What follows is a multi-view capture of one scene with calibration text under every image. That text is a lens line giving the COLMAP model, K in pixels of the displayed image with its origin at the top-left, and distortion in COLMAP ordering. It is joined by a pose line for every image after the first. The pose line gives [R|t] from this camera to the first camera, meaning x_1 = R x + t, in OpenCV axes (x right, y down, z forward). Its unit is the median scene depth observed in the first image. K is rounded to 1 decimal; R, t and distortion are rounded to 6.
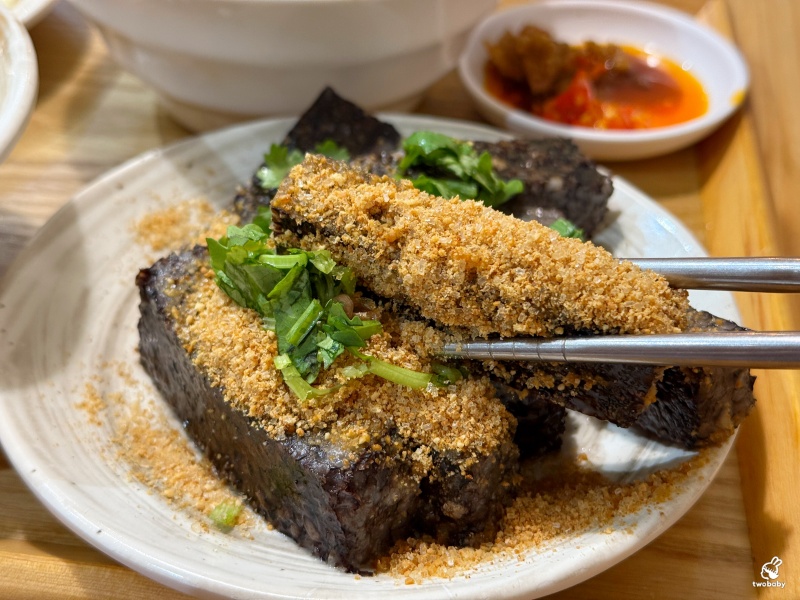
lens RADIAL K [[1183.6, 0, 397.9], [0, 1183.6, 310.4], [0, 0, 1]] dist [0.190815, -0.546062]
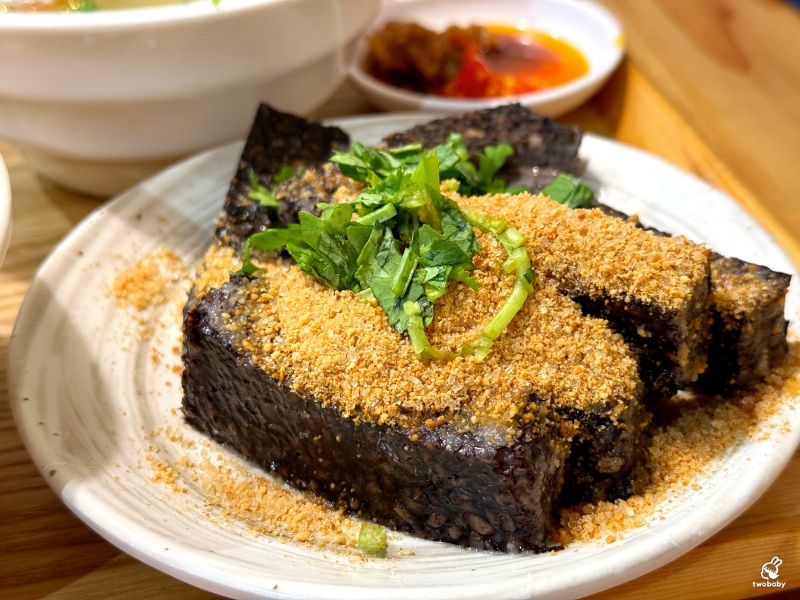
lens RADIAL K [[1183.6, 0, 397.9], [0, 1183.6, 310.4], [0, 0, 1]] dist [0.190815, -0.546062]
pose [[0.942187, -0.247248, 0.226170, -0.267997], [0.258635, 0.965732, -0.021697, 0.024495], [-0.213055, 0.078938, 0.973846, 0.086581]]
